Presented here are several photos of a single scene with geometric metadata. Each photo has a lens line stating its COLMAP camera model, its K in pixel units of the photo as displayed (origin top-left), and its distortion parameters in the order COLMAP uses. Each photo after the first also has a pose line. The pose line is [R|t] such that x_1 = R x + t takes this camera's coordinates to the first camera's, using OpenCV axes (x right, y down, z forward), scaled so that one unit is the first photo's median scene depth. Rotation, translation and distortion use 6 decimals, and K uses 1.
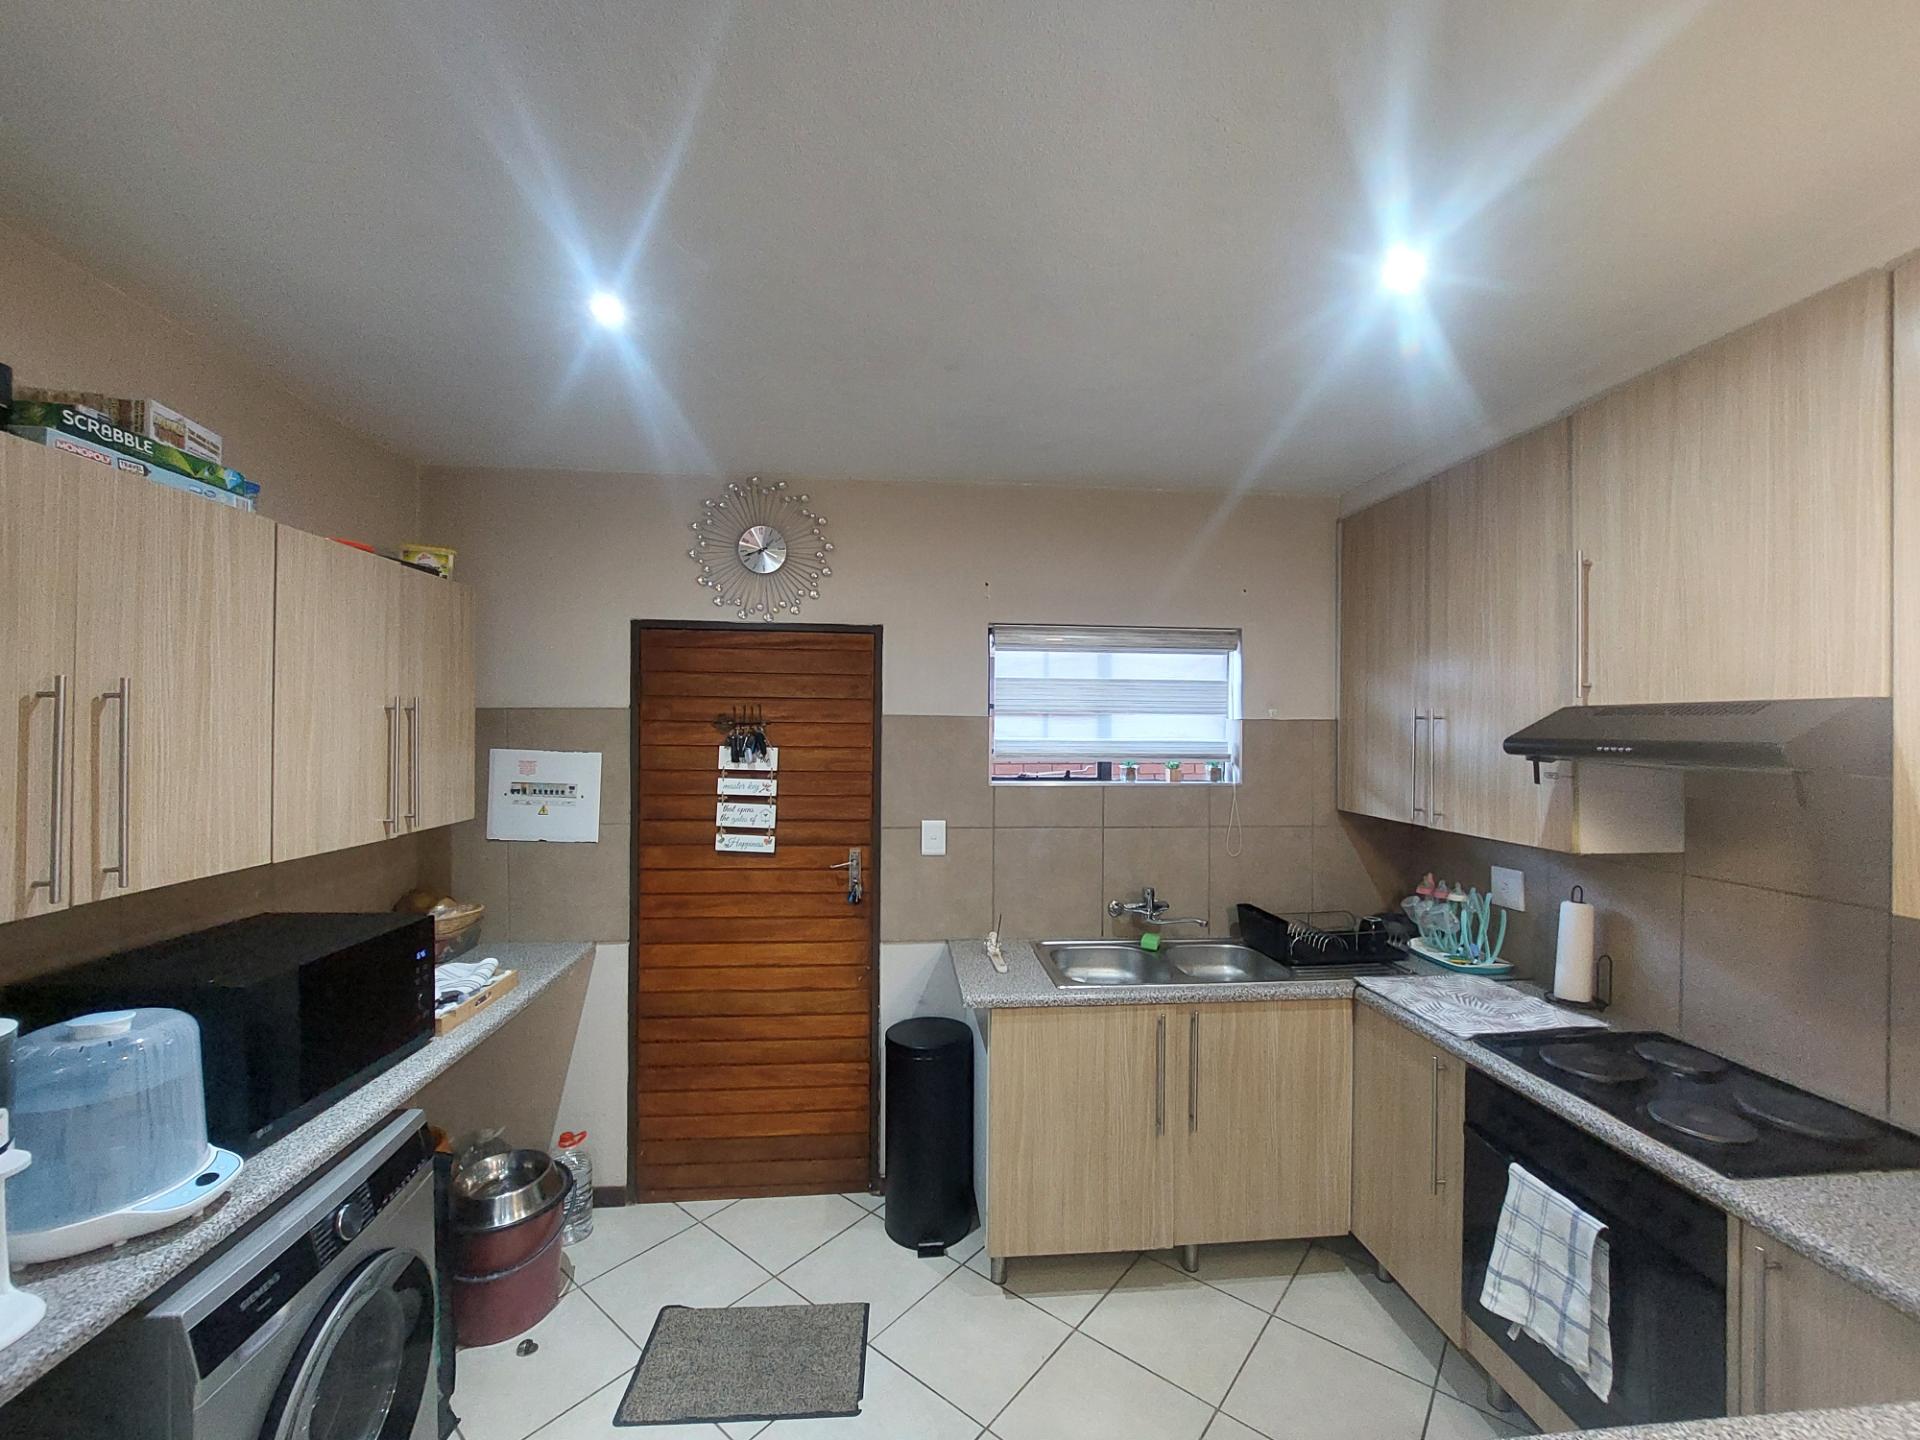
lens RADIAL K [[765.7, 0, 952.8], [0, 765.7, 725.8], [0, 0, 1]] dist [-0.014024, 0.000144]
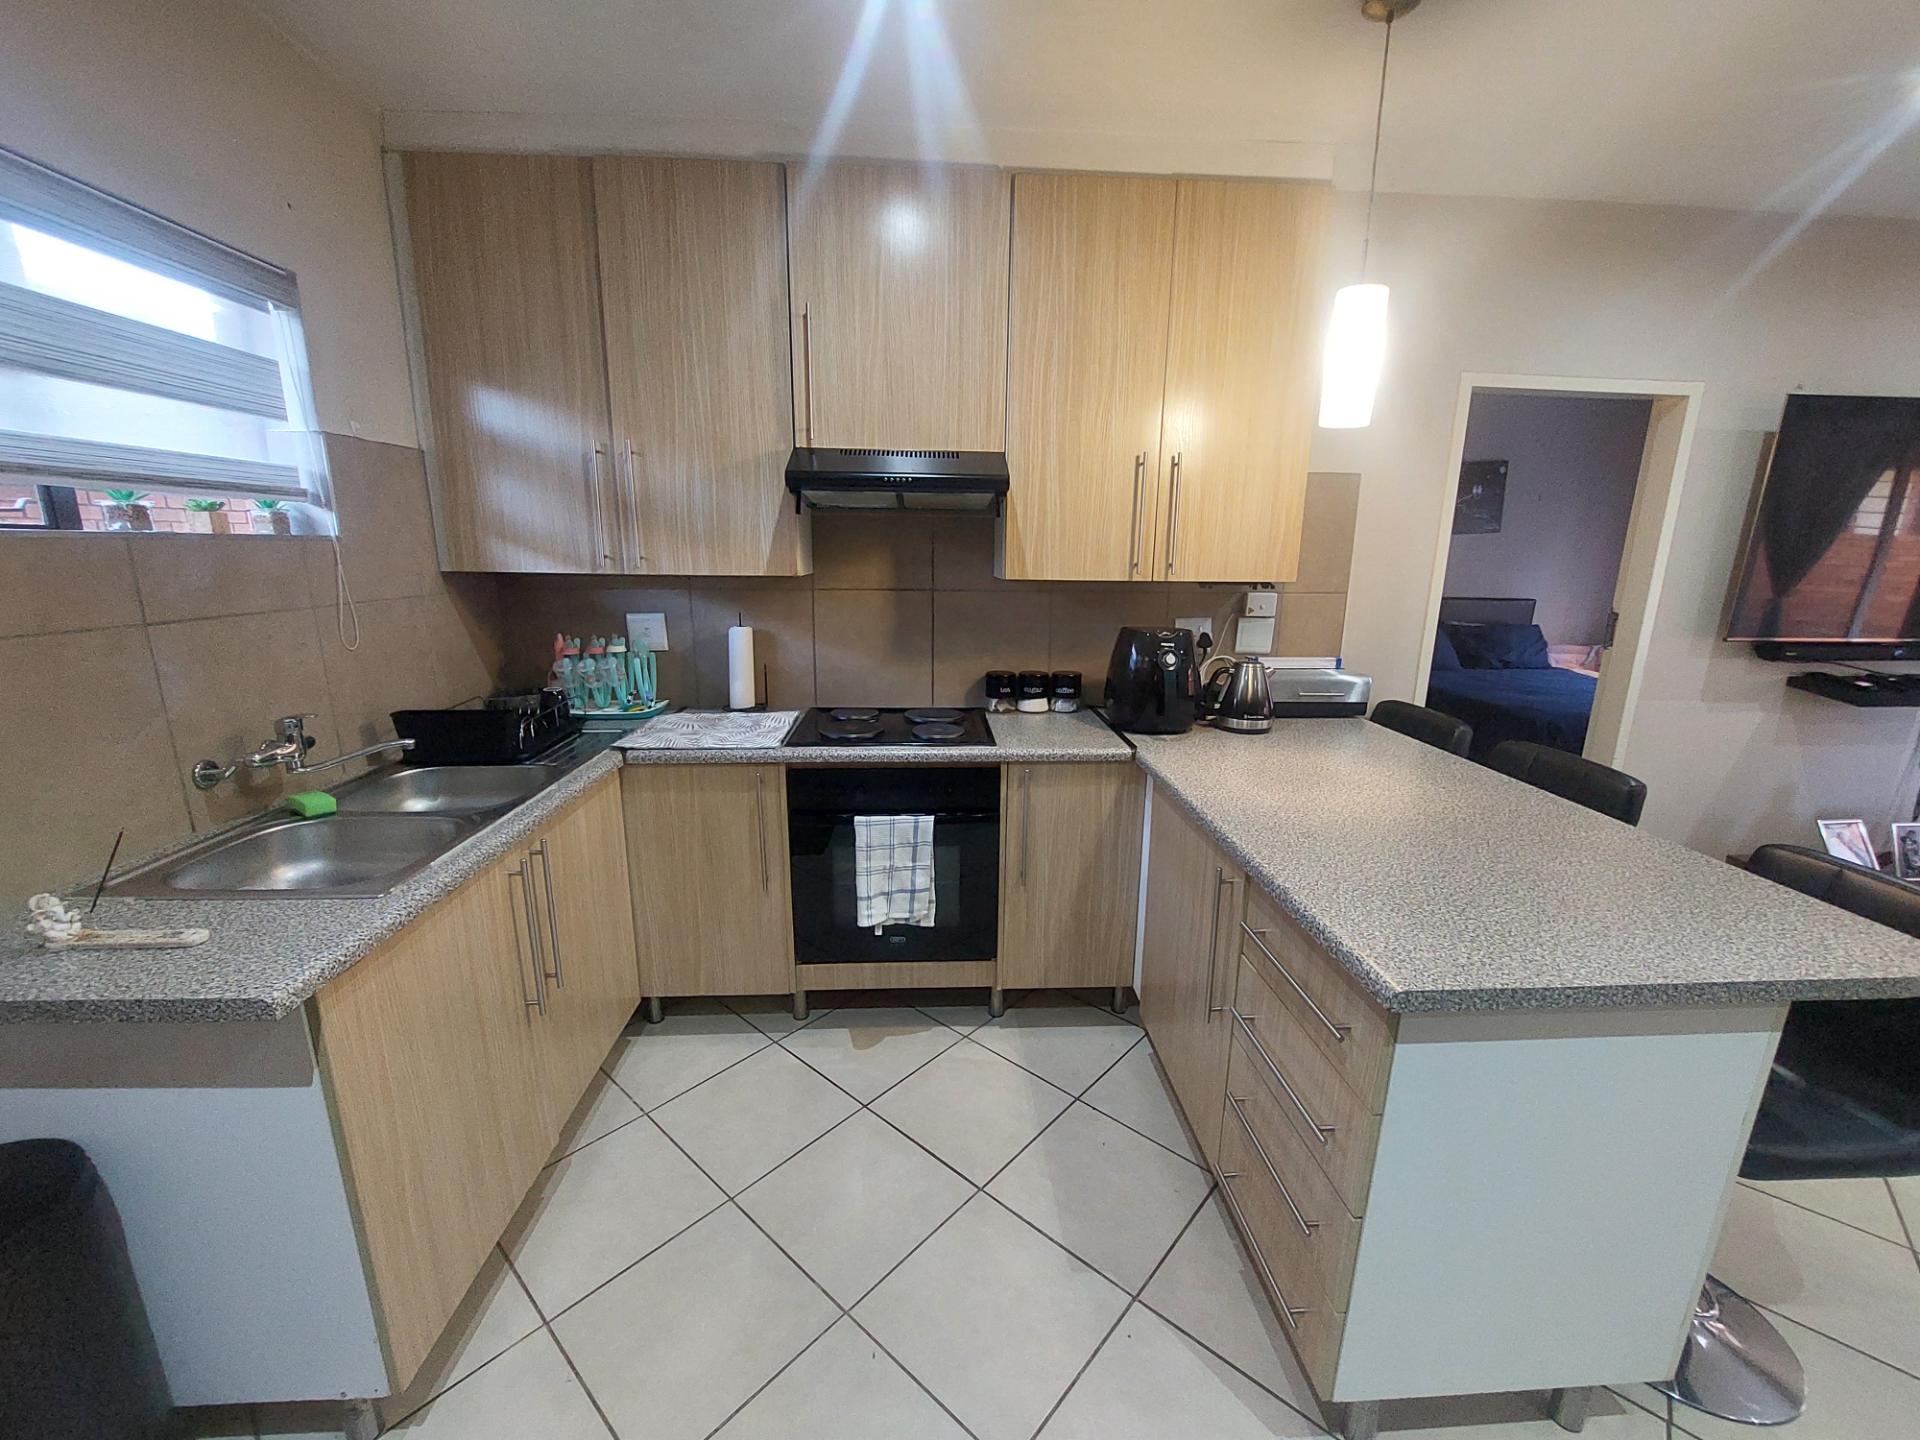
lens RADIAL K [[765.7, 0, 952.8], [0, 765.7, 725.8], [0, 0, 1]] dist [-0.014024, 0.000144]
pose [[0.033556, -0.229856, 0.972646, -0.373855], [-0.018156, 0.972893, 0.230541, 0.104048], [-0.999272, -0.025395, 0.028473, 0.641830]]
